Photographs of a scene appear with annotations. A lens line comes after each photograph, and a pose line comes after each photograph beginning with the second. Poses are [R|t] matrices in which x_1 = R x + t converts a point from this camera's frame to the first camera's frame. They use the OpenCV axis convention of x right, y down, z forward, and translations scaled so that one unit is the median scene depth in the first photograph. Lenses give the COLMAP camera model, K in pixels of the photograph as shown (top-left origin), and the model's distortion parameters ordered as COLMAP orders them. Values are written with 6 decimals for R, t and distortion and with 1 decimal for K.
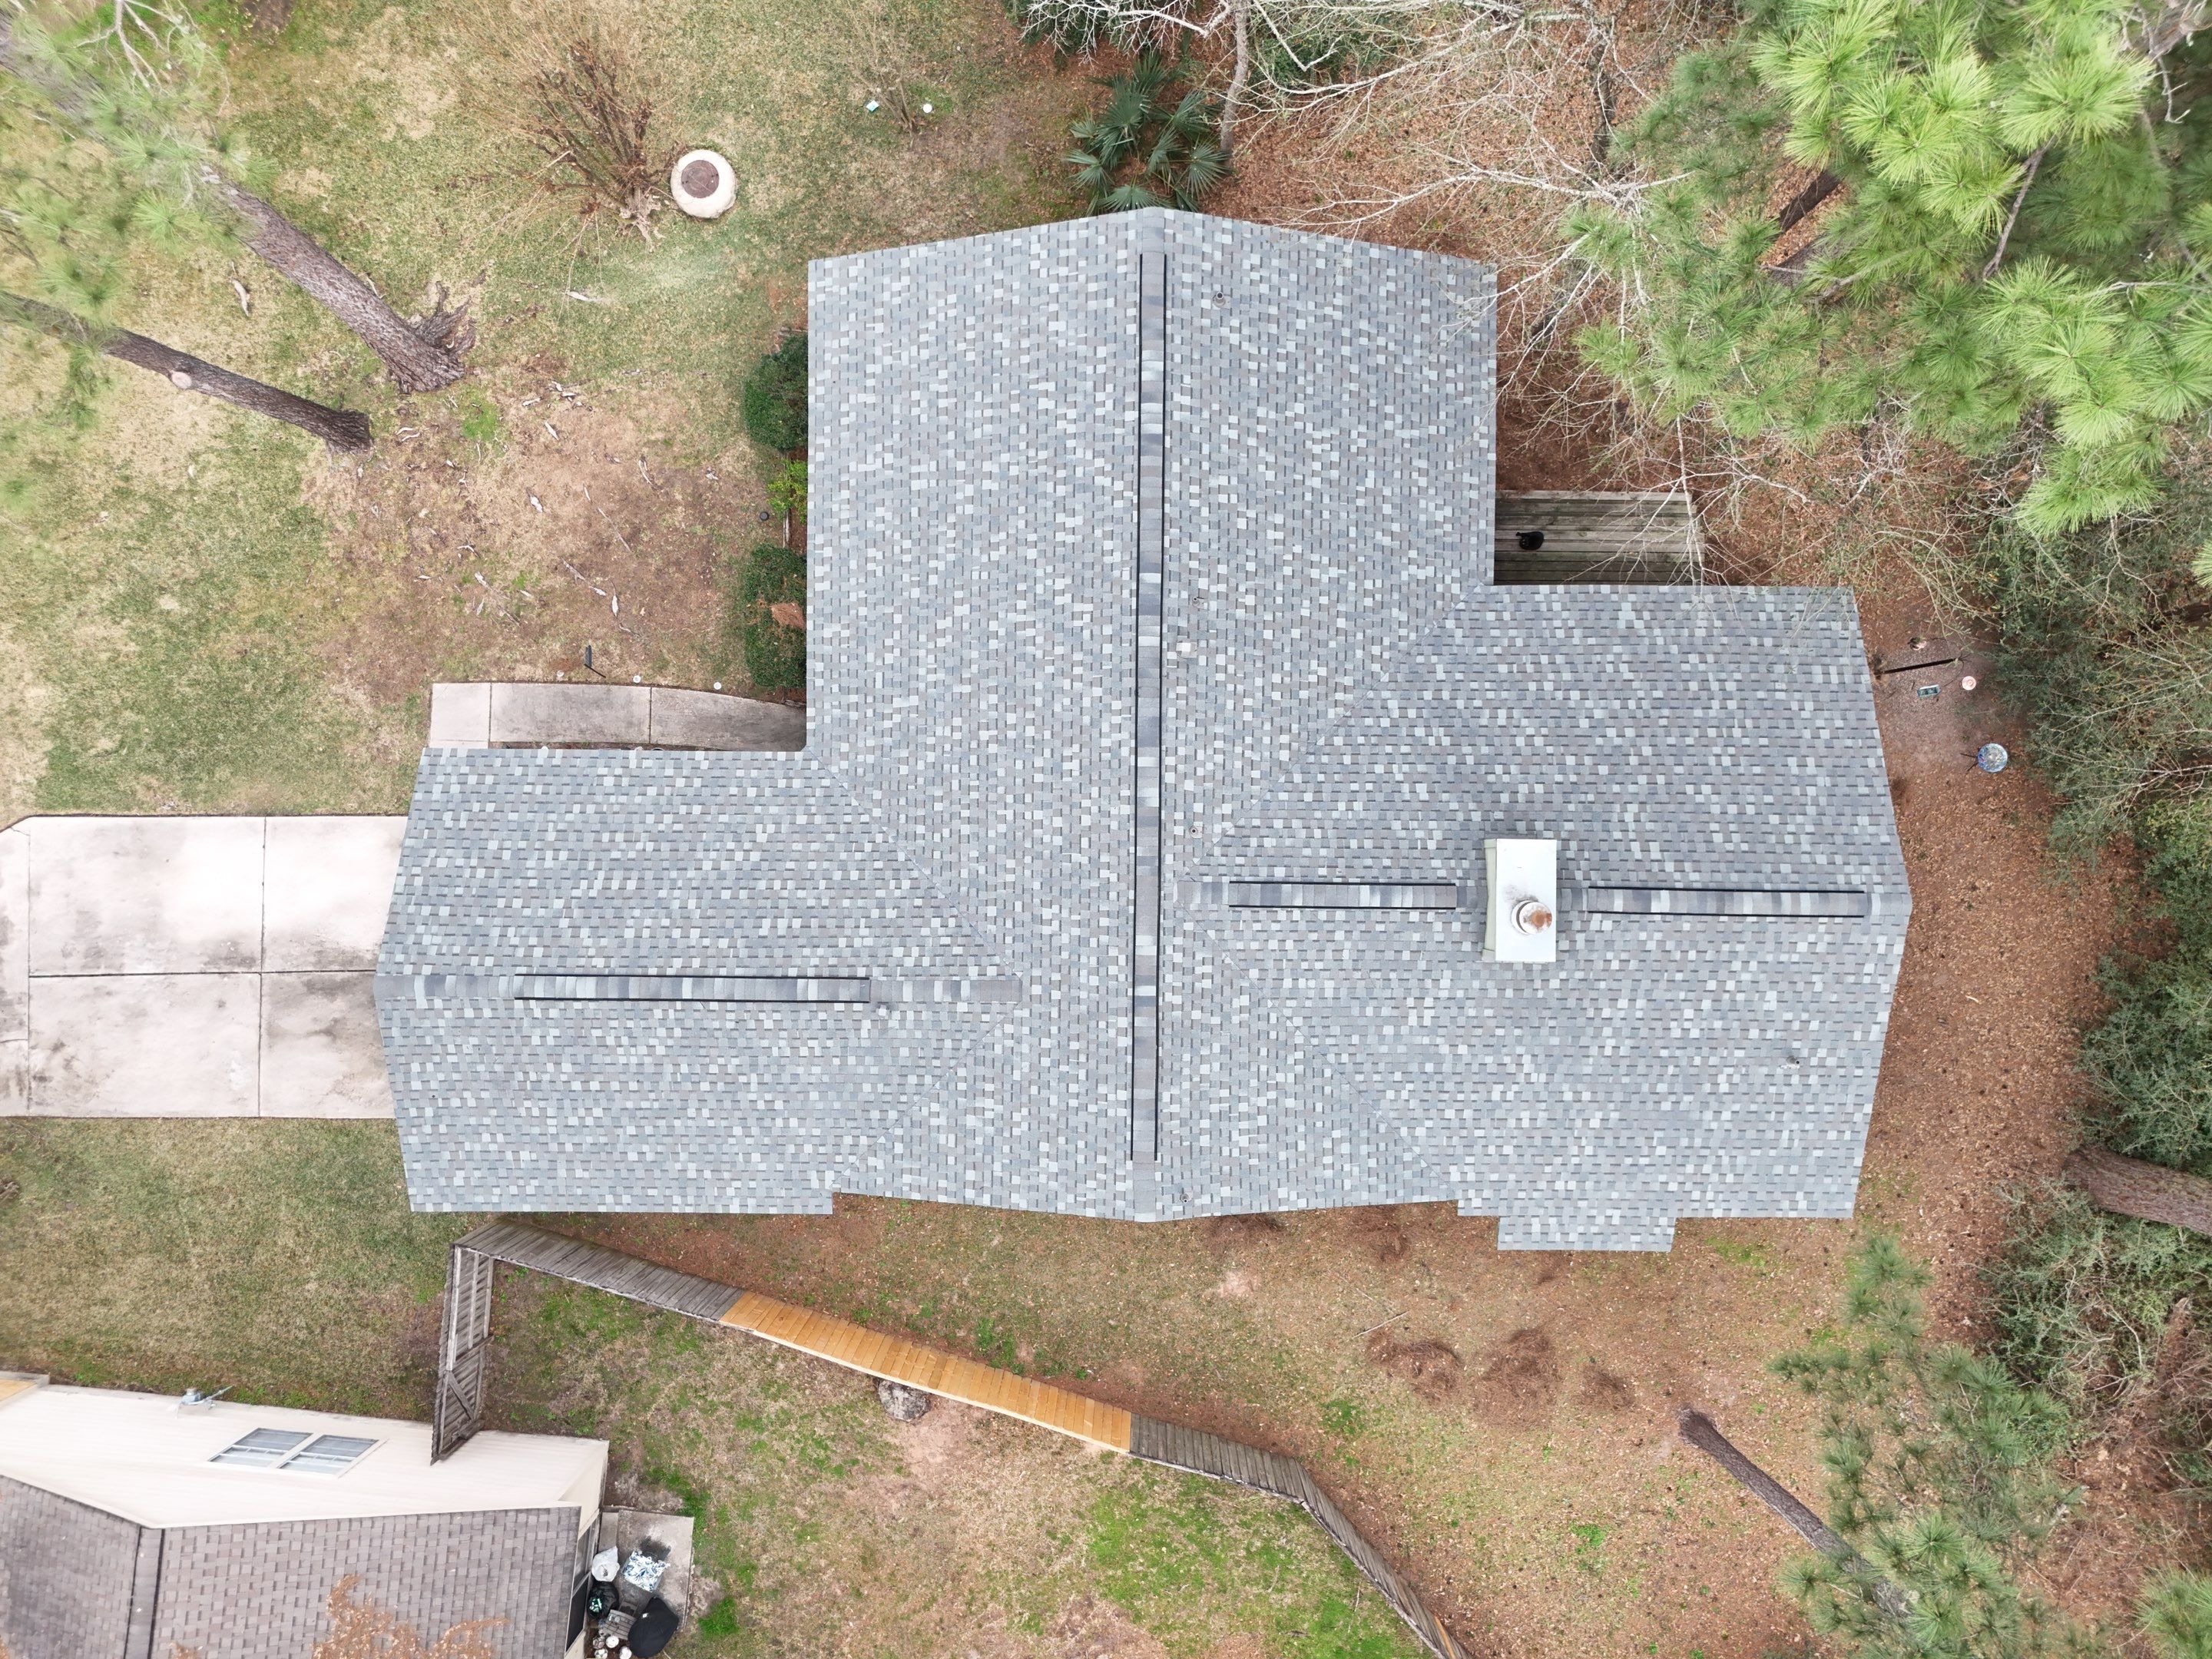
lens RADIAL K [[1632.2, 0, 1106.9], [0, 1632.2, 827.8], [0, 0, 1]] dist [0.017315, 0.000755]
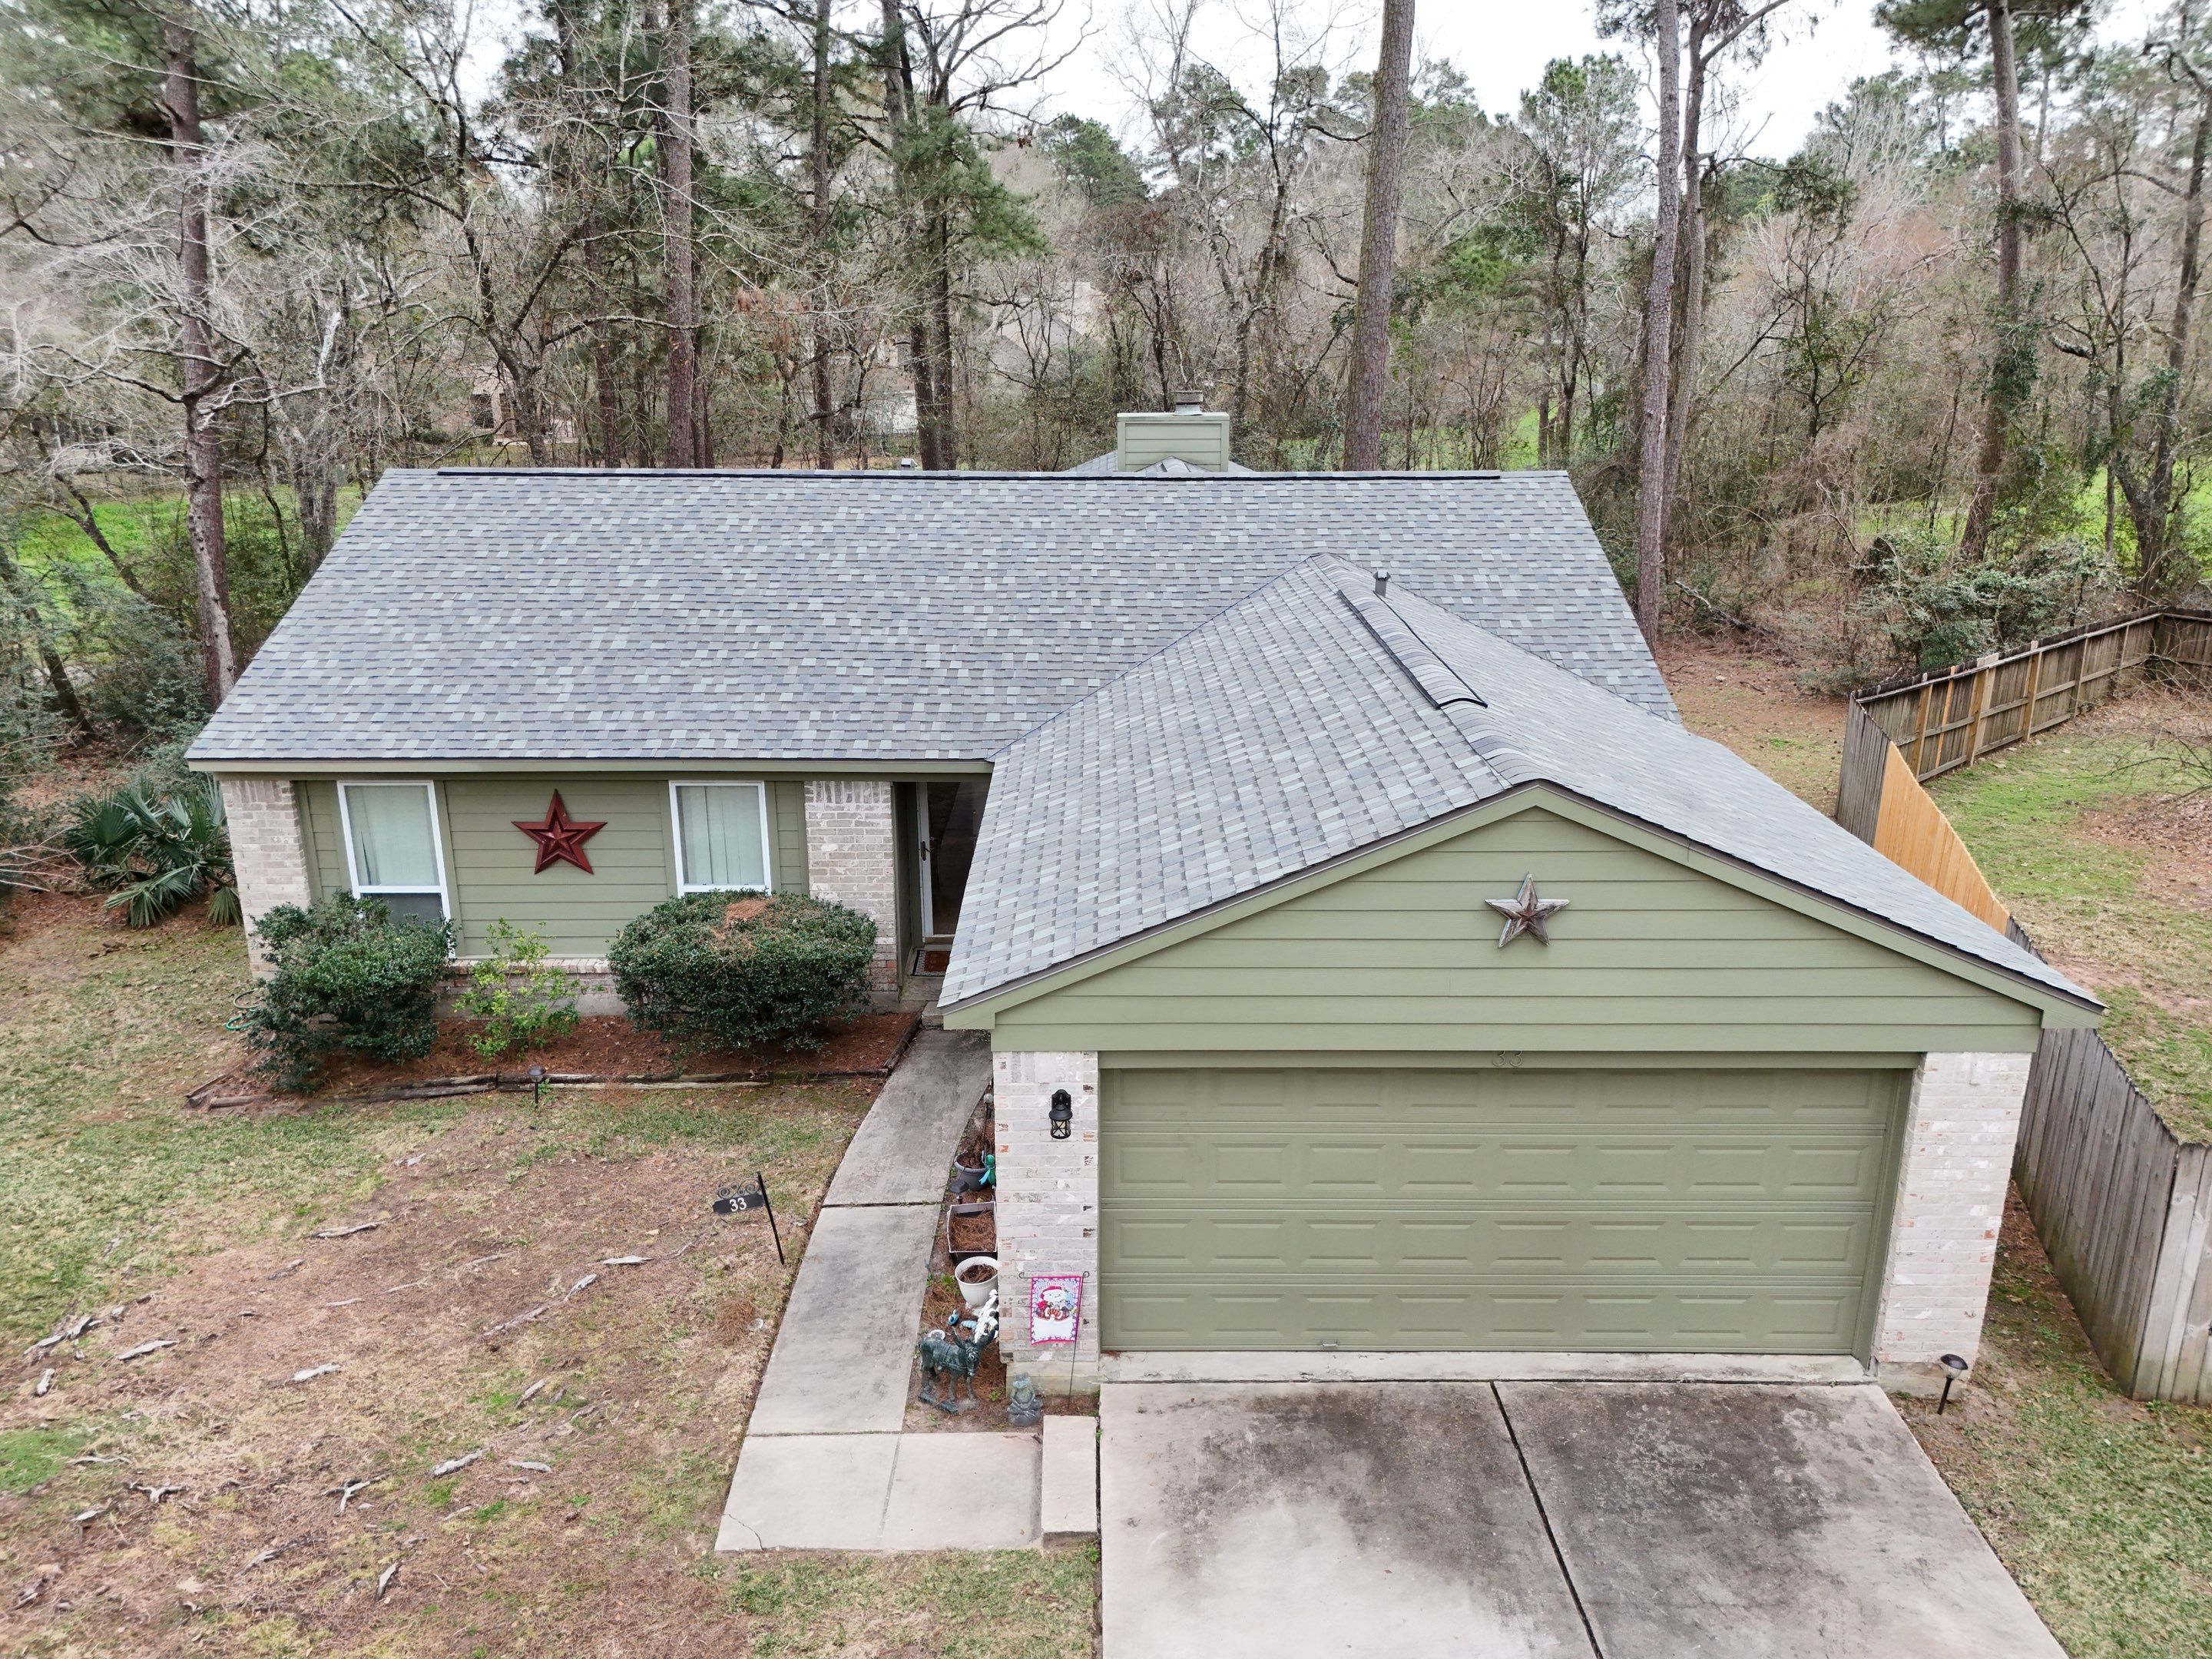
lens RADIAL K [[1632.2, 0, 1101.8], [0, 1632.2, 836.0], [0, 0, 1]] dist [0.017315, 0.000755]
pose [[-0.016293, -0.297447, 0.954599, -0.801112], [0.999557, 0.018952, 0.022965, -0.020500], [-0.024923, 0.954550, 0.297006, 0.864862]]
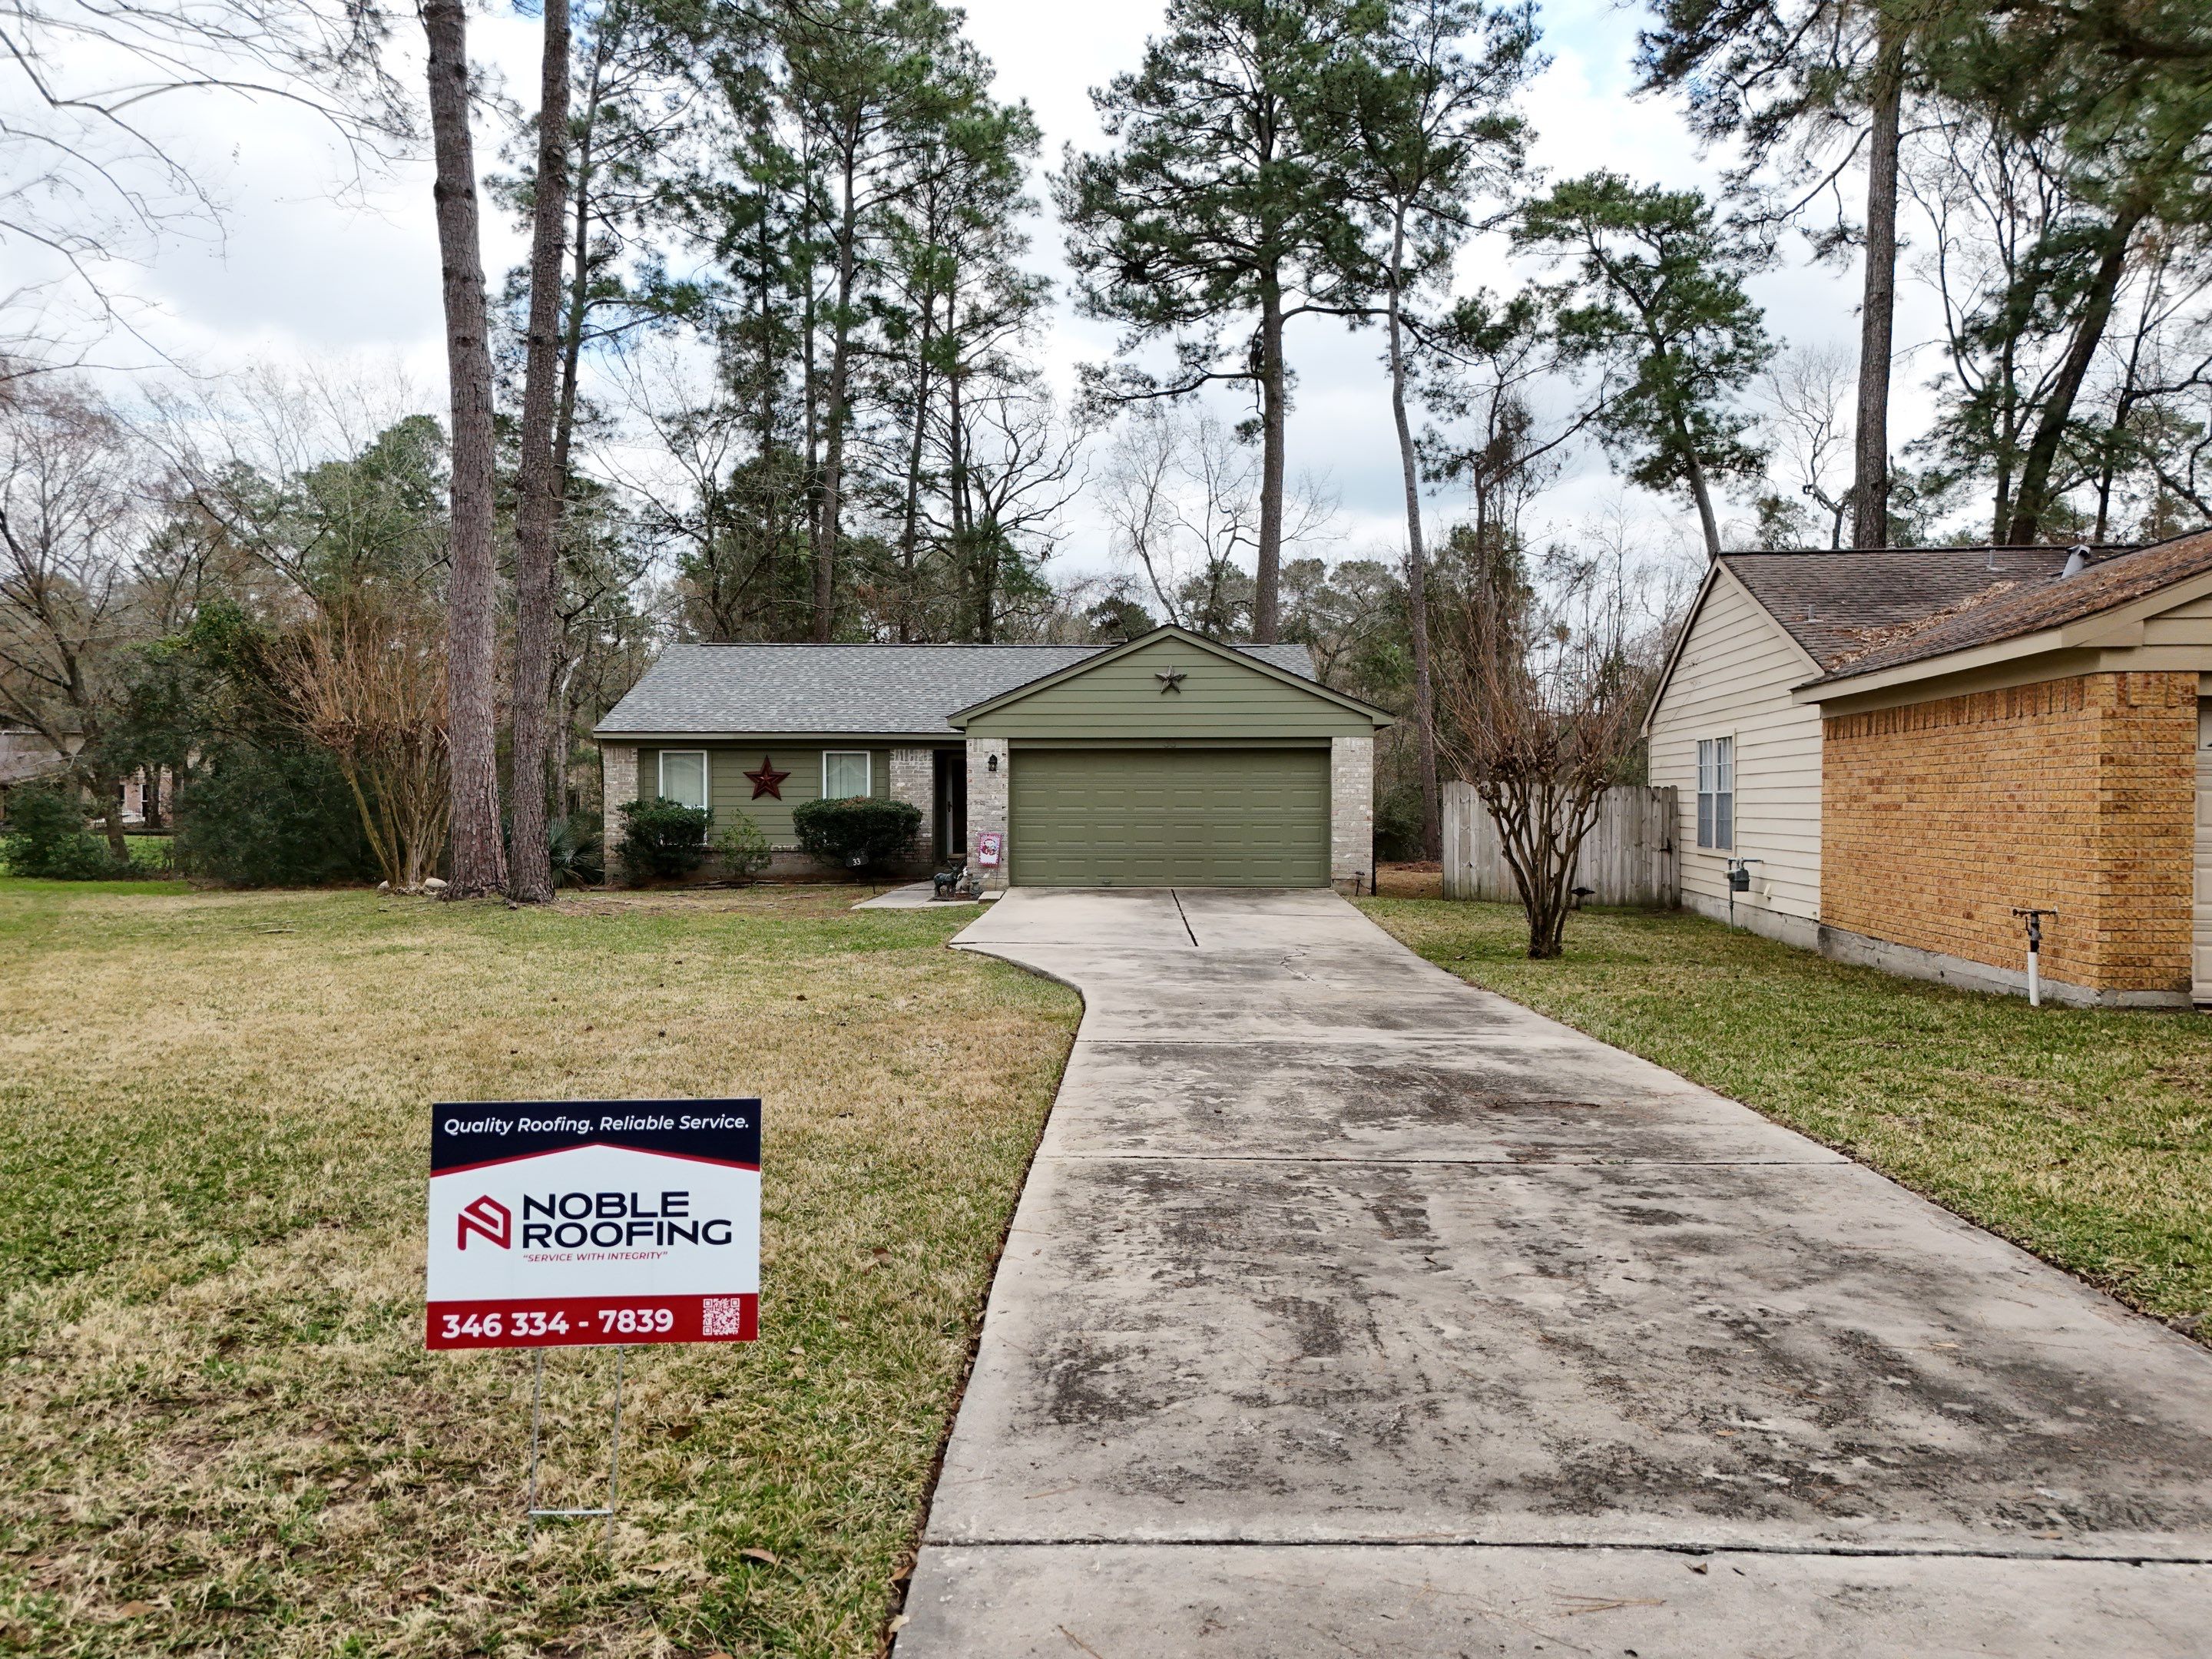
lens RADIAL K [[1632.2, 0, 1109.8], [0, 1632.2, 822.9], [0, 0, 1]] dist [0.017315, 0.000755]
pose [[0.014547, -0.004936, 0.999882, -1.448265], [0.999439, 0.030232, -0.014391, 0.067878], [-0.030157, 0.999531, 0.005373, 1.077681]]
